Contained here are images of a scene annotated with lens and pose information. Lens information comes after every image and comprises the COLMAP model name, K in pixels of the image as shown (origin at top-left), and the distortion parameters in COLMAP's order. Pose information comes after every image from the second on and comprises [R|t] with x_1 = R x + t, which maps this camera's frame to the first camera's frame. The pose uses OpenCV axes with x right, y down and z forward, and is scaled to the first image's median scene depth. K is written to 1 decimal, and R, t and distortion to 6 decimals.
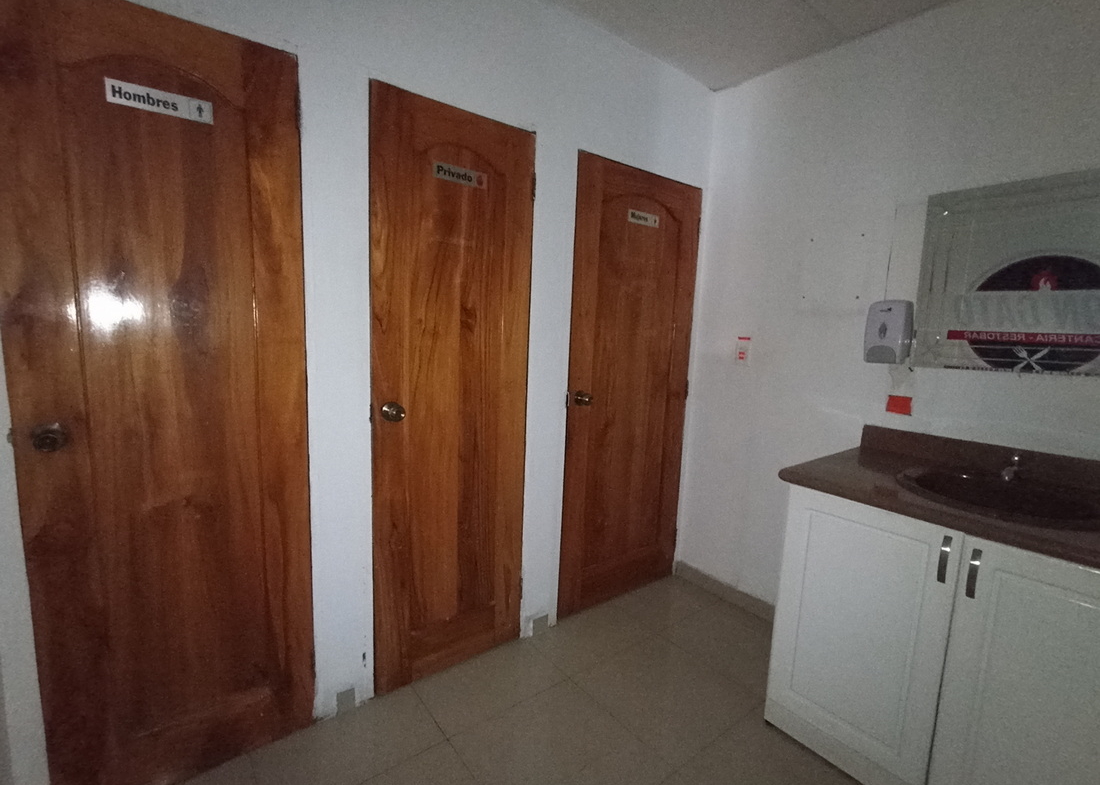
lens RADIAL K [[501.8, 0, 550.5], [0, 501.8, 390.9], [0, 0, 1]] dist [-0.002961, 0.000274]
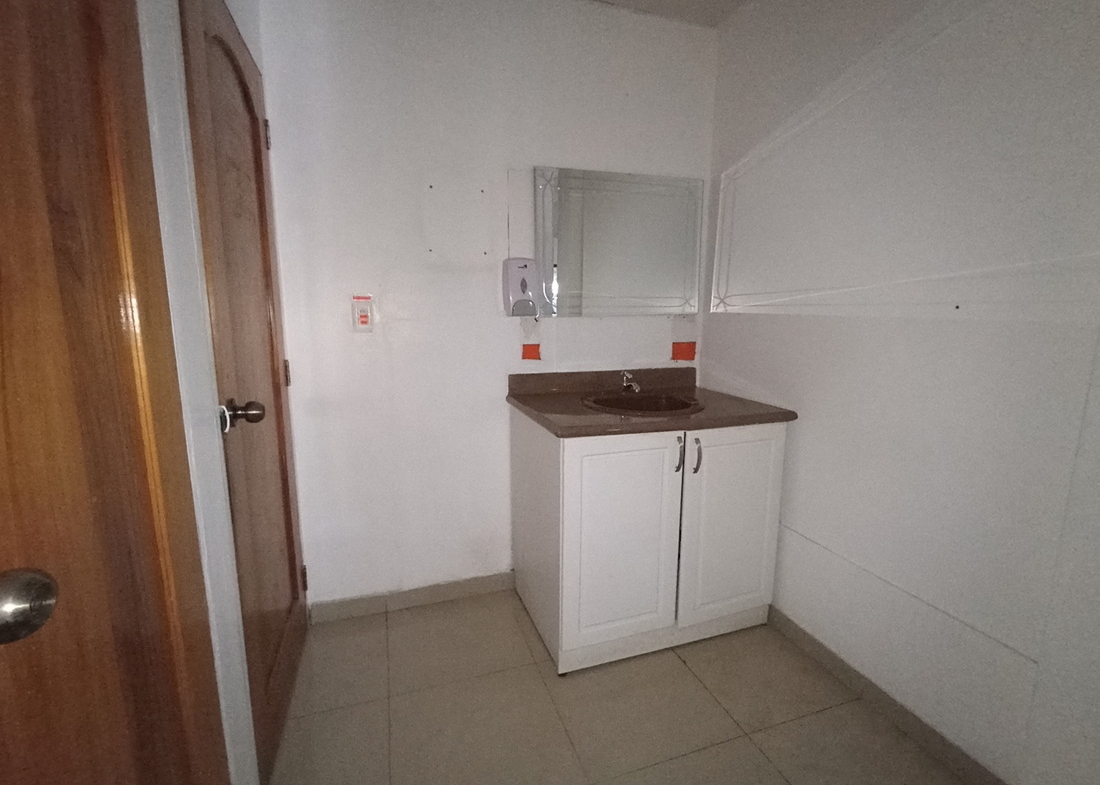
lens RADIAL K [[501.8, 0, 549.6], [0, 501.8, 397.9], [0, 0, 1]] dist [-0.002961, 0.000274]
pose [[0.318201, -0.195445, 0.927658, -0.371386], [0.127339, 0.978462, 0.162470, -0.050512], [-0.939432, 0.066429, 0.336236, 0.583105]]
